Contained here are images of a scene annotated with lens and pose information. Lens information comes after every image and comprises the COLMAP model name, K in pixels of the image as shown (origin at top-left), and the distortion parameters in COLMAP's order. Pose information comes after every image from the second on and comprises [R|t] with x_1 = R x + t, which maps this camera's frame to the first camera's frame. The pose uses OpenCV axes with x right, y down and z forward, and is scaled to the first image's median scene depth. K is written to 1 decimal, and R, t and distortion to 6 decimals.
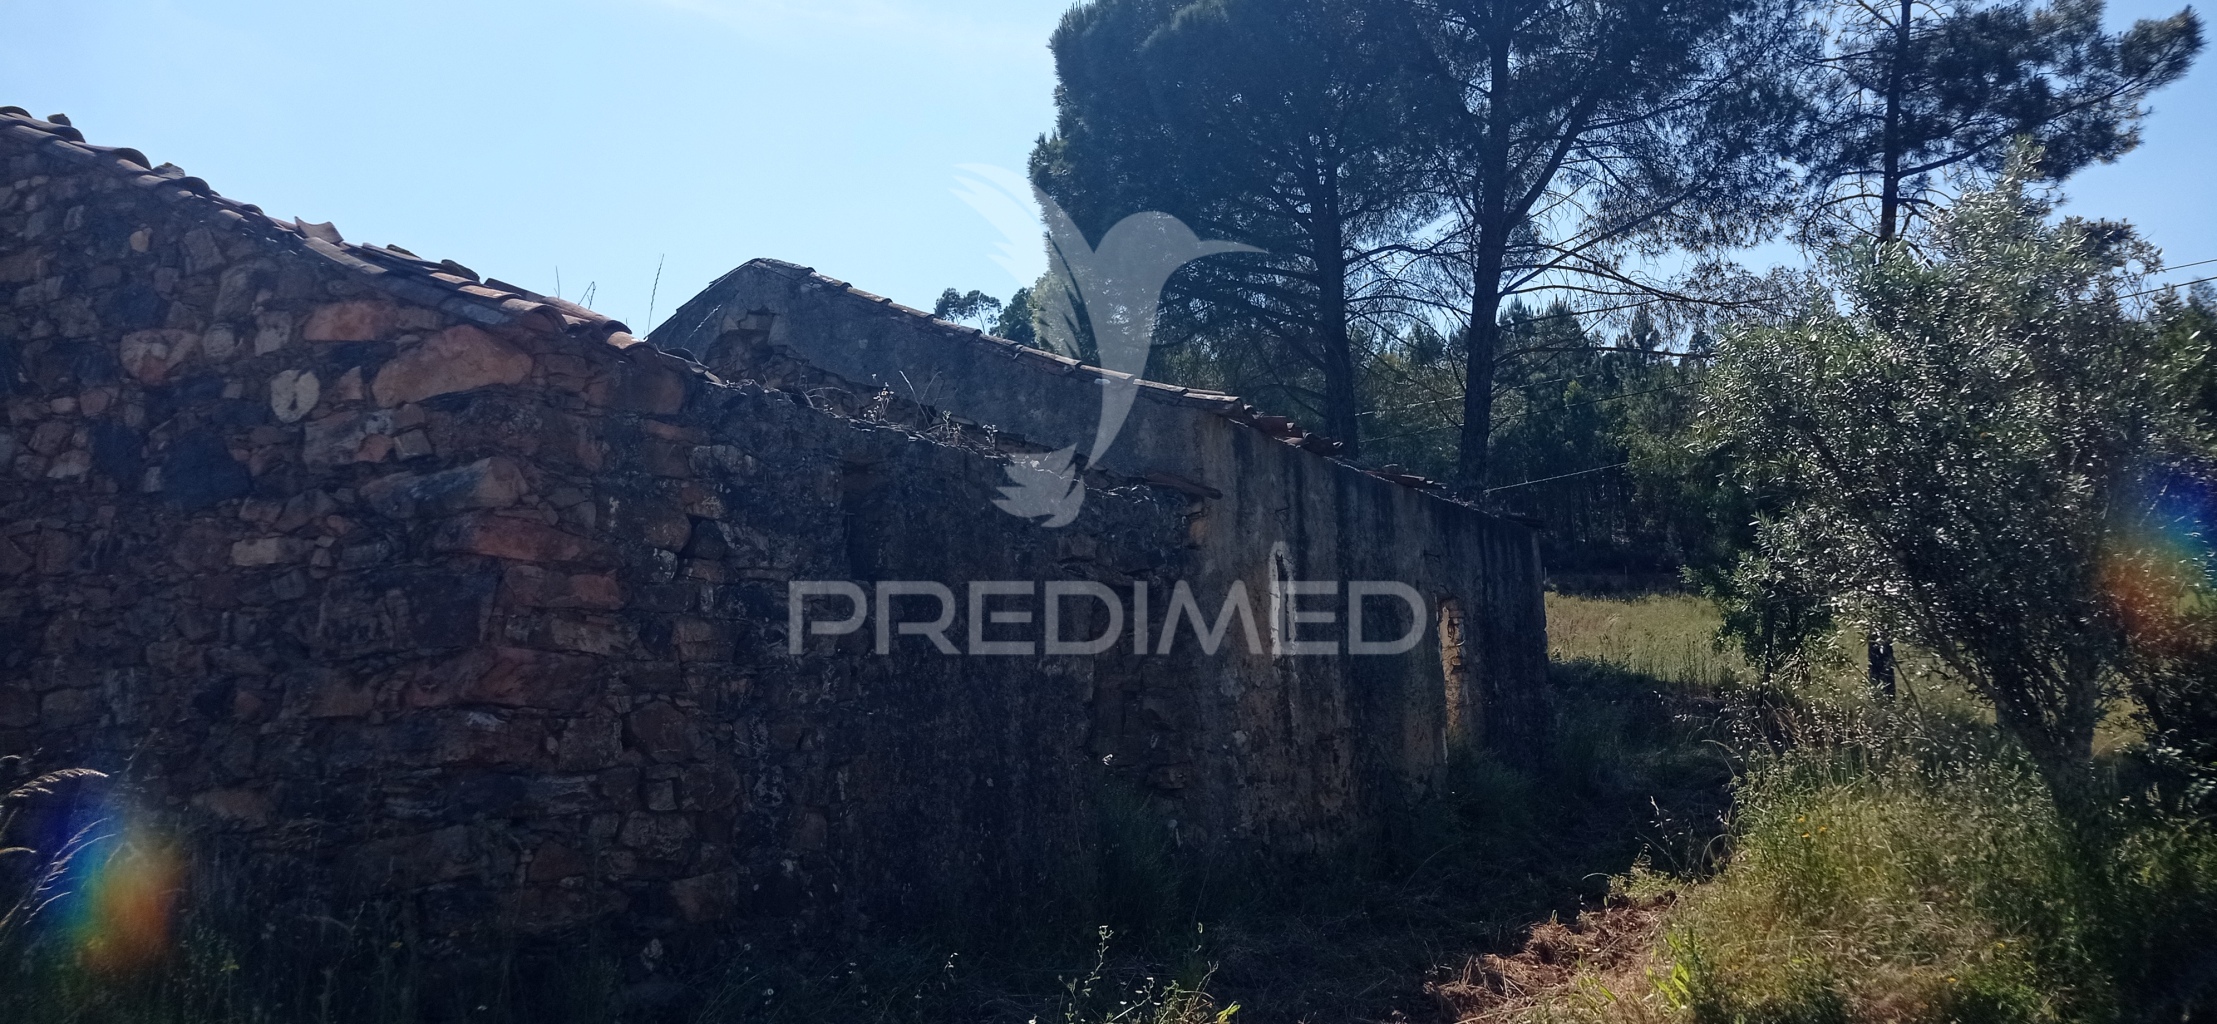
lens RADIAL K [[1683.4, 0, 1115.0], [0, 1683.4, 508.5], [0, 0, 1]] dist [0.156411, -0.330549]
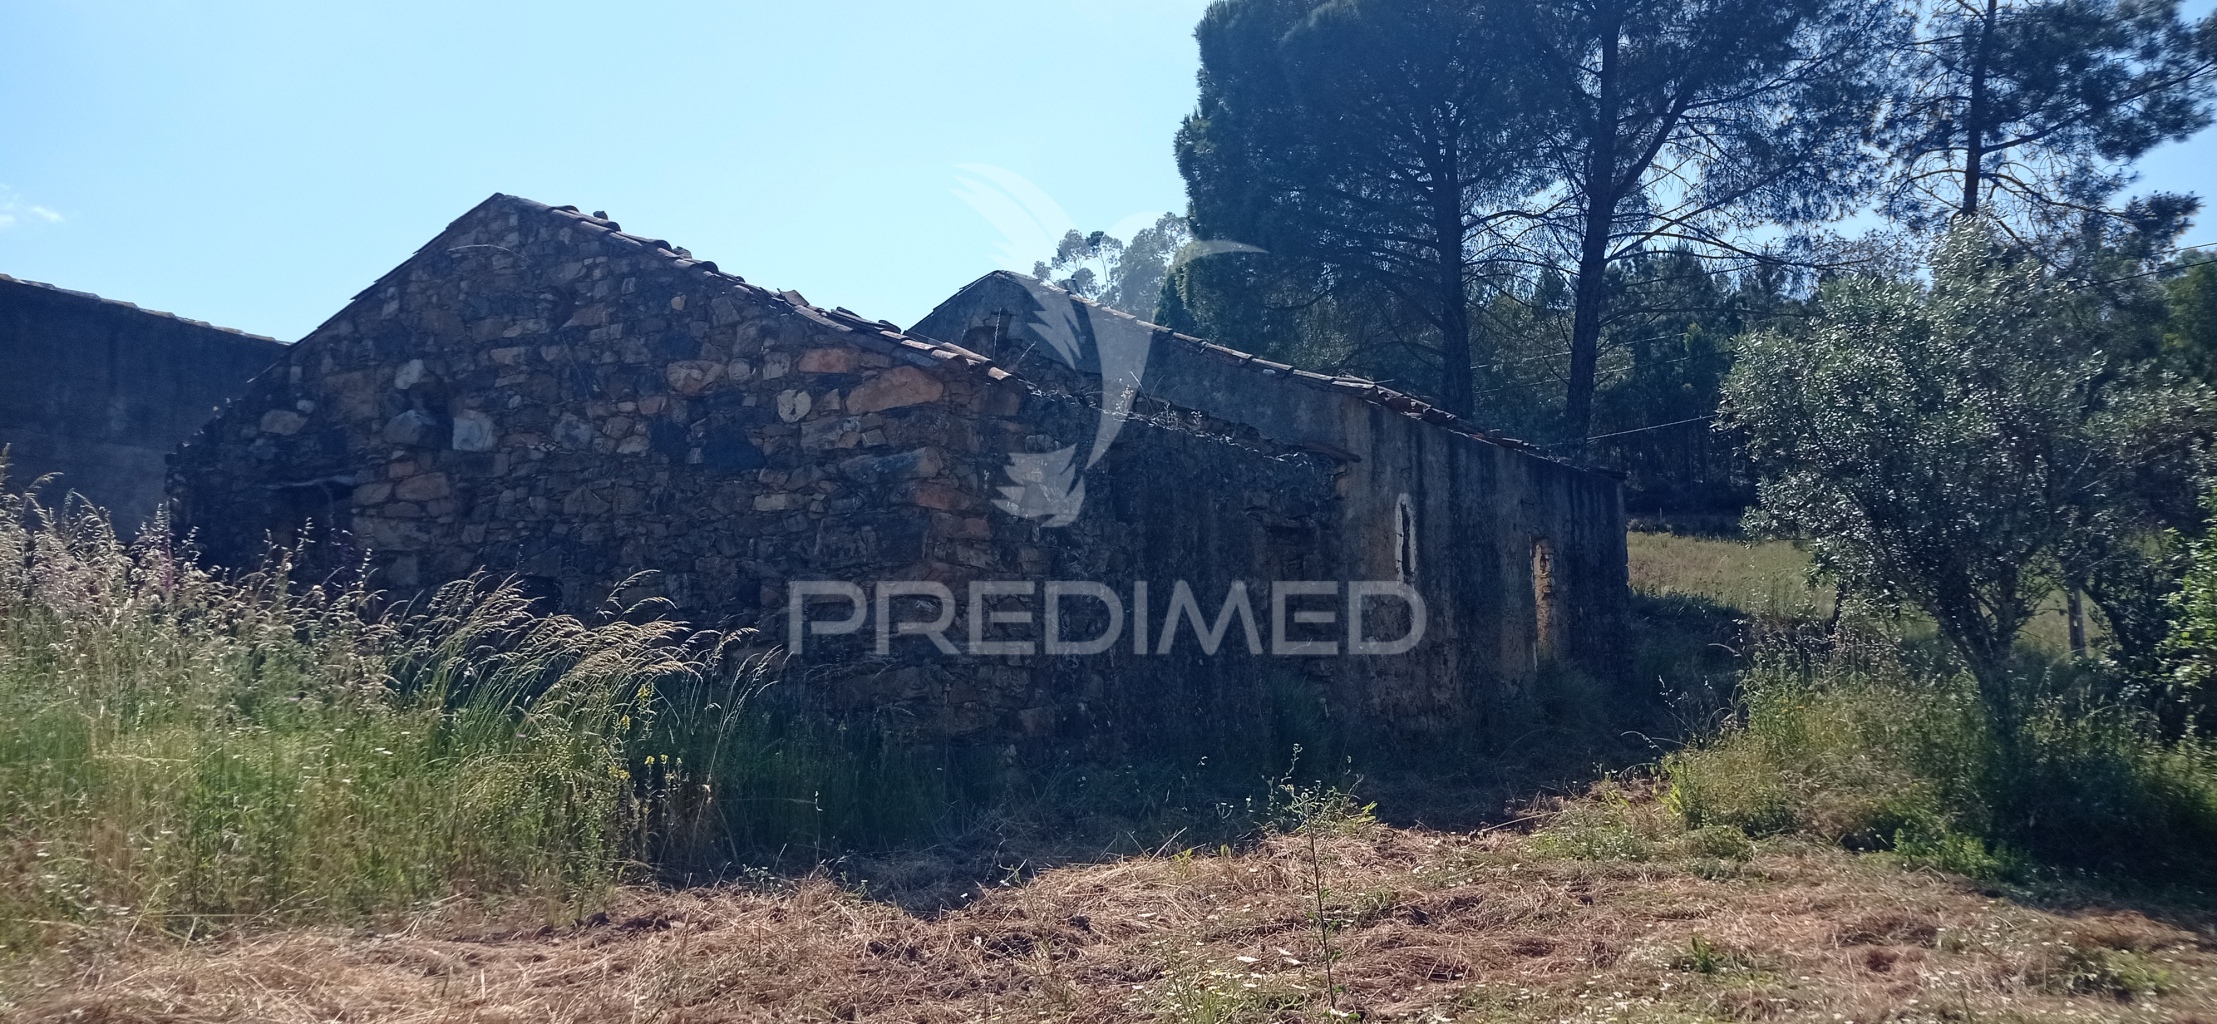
lens RADIAL K [[1681.3, 0, 1112.4], [0, 1681.3, 514.3], [0, 0, 1]] dist [0.125719, -0.196056]
pose [[0.997602, 0.008804, -0.068647, -0.034453], [-0.005956, 0.999118, 0.041578, -0.016072], [0.068952, -0.041069, 0.996774, -0.290528]]
